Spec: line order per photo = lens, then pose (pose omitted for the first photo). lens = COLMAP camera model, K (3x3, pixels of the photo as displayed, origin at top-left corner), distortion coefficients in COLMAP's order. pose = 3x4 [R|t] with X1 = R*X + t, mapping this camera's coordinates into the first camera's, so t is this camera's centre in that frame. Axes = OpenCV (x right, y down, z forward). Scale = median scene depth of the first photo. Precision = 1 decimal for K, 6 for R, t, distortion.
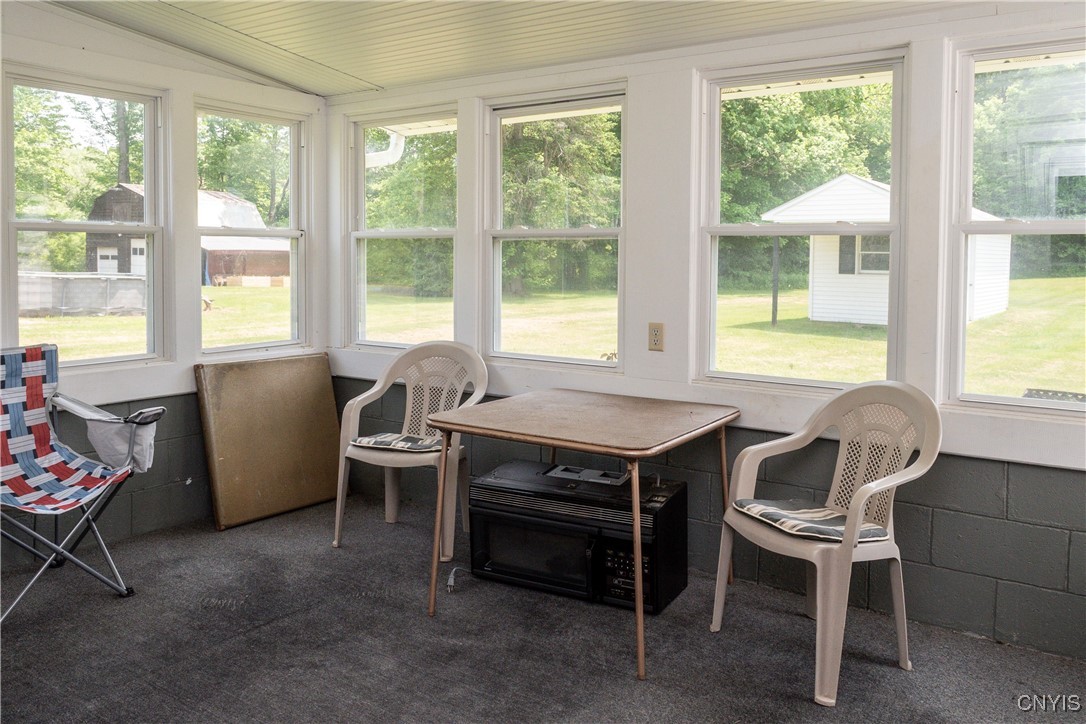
lens RADIAL K [[865.3, 0, 550.4], [0, 865.3, 356.2], [0, 0, 1]] dist [-0.006004, -0.015293]
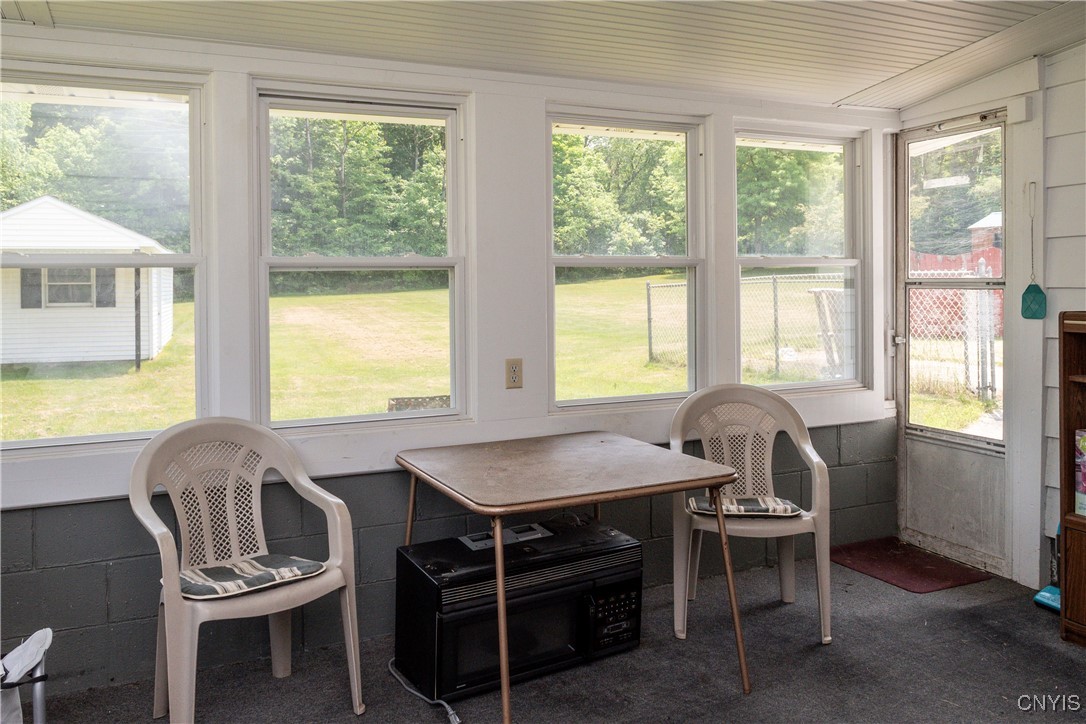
lens RADIAL K [[865.3, 0, 540.5], [0, 865.3, 343.0], [0, 0, 1]] dist [-0.006004, -0.015293]
pose [[0.499155, -0.071354, 0.863570, -0.644803], [0.113682, 0.993382, 0.016371, -0.064374], [-0.859023, 0.090001, 0.503963, 0.477698]]
